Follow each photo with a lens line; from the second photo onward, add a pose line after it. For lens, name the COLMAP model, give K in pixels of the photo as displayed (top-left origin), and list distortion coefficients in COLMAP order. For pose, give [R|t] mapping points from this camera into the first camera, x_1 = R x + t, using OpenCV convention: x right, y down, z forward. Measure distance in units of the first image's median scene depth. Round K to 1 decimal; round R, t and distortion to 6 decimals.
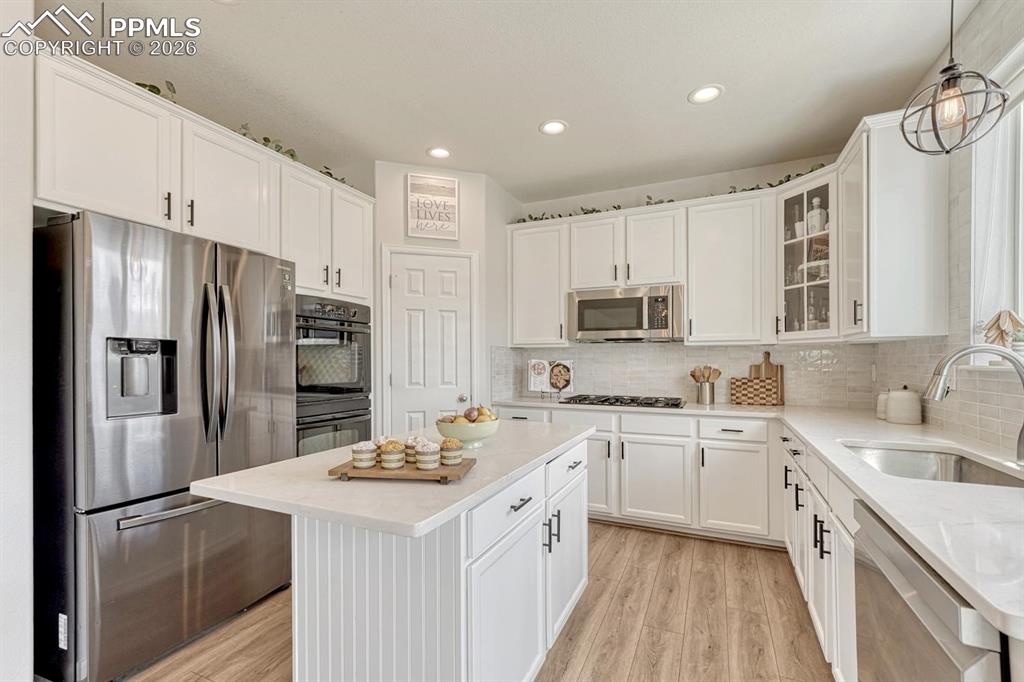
lens RADIAL K [[444.2, 0, 512.4], [0, 444.2, 360.7], [0, 0, 1]] dist [0.001221, 0.000027]
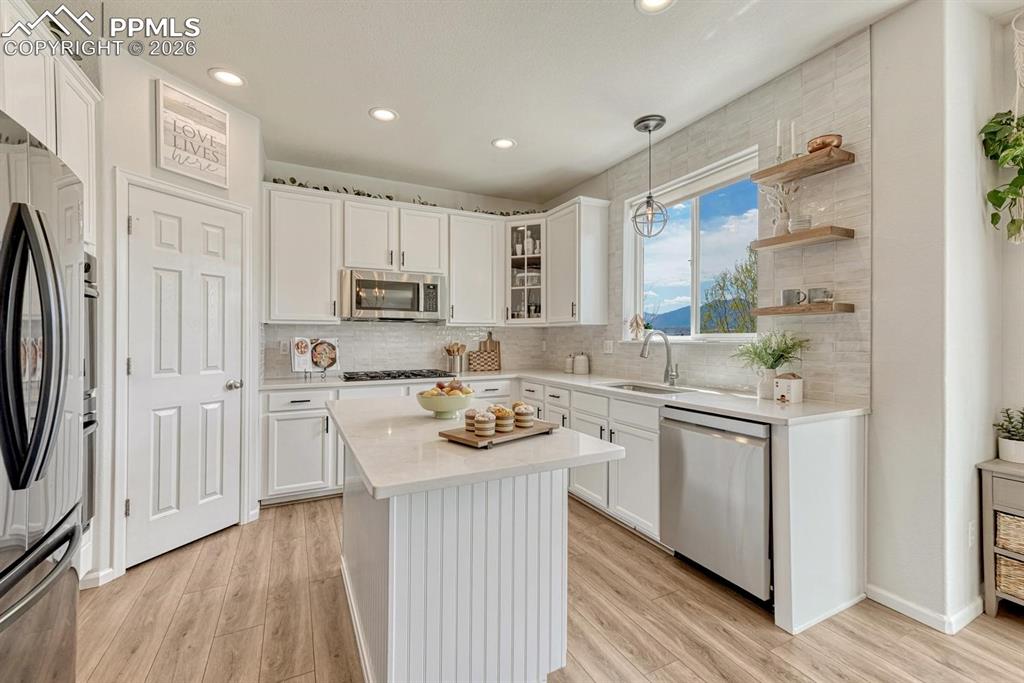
lens RADIAL K [[430.2, 0, 513.7], [0, 430.2, 337.5], [0, 0, 1]] dist [0.007177, 0.000298]
pose [[0.623070, 0.000360, 0.782166, -0.421563], [0.001458, 0.999998, -0.001622, -0.000309], [-0.782165, 0.002151, 0.623068, 0.108803]]
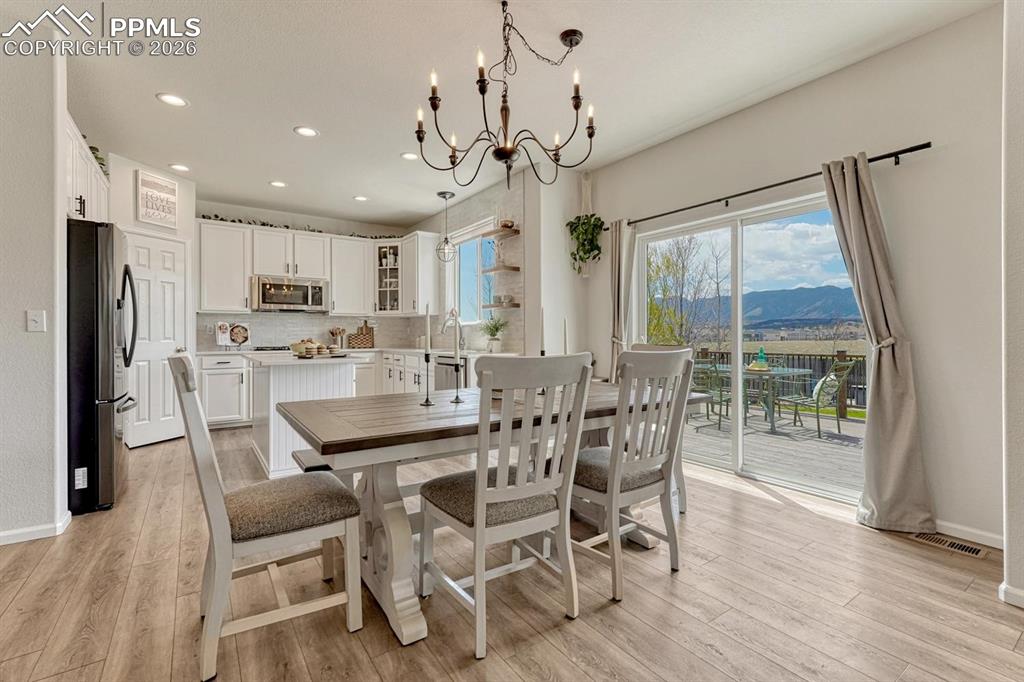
lens RADIAL K [[456.5, 0, 513.8], [0, 456.5, 336.9], [0, 0, 1]] dist [0.001198, -0.000173]
pose [[0.508627, -0.005961, 0.860967, -0.795514], [0.003221, 0.999982, 0.005021, 0.043811], [-0.860981, 0.000220, 0.508637, -0.552622]]
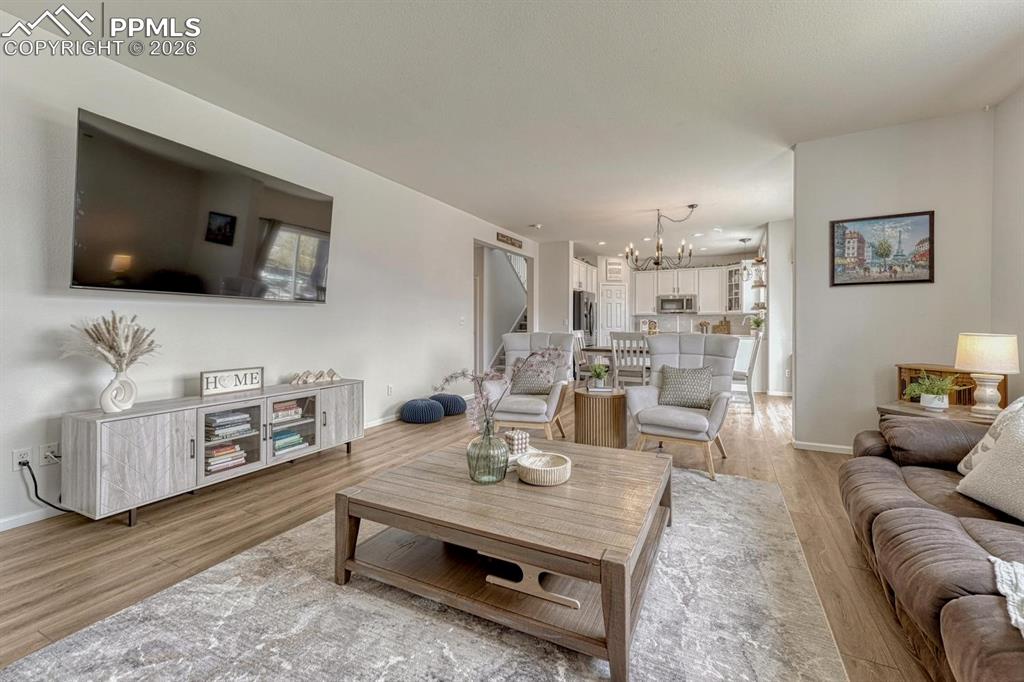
lens RADIAL K [[430.2, 0, 513.7], [0, 430.2, 337.0], [0, 0, 1]] dist [0.007177, 0.000298]
pose [[0.999052, 0.000632, -0.043522, -0.748778], [0.000441, 0.999696, 0.024645, 0.046531], [0.043525, -0.024641, 0.998748, -2.023917]]
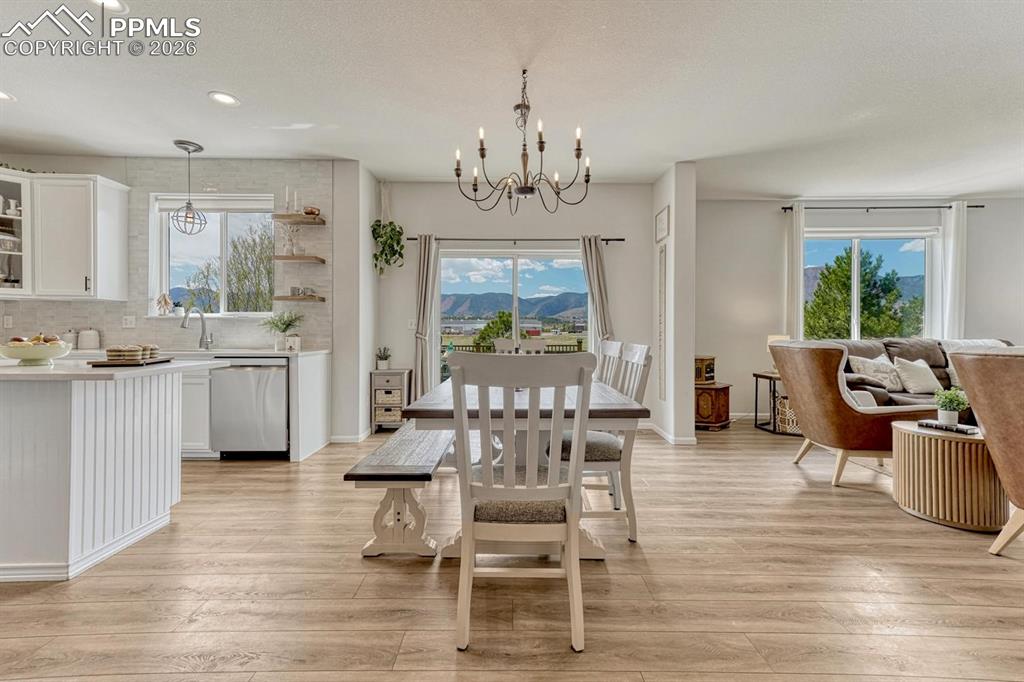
lens RADIAL K [[430.2, 0, 513.7], [0, 430.2, 337.0], [0, 0, 1]] dist [0.007177, 0.000298]
pose [[-0.420718, -0.009857, 0.907138, -0.954593], [-0.005245, 0.999951, 0.008433, 0.049431], [-0.907177, -0.001210, -0.420749, 0.141701]]
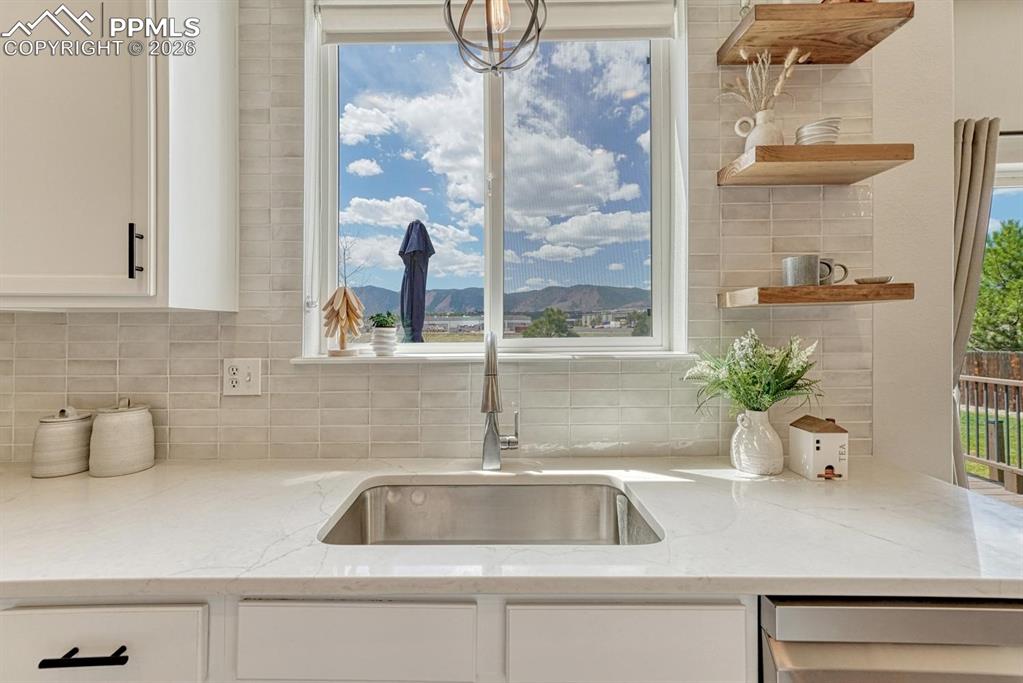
lens RADIAL K [[454.3, 0, 494.7], [0, 454.3, 326.5], [0, 0, 1]] dist [0.002701, 0.000494]
pose [[-0.414718, 0.009005, 0.909906, 0.135766], [0.005421, 0.999958, -0.007426, -0.017971], [-0.909934, 0.001853, -0.414749, 0.573468]]
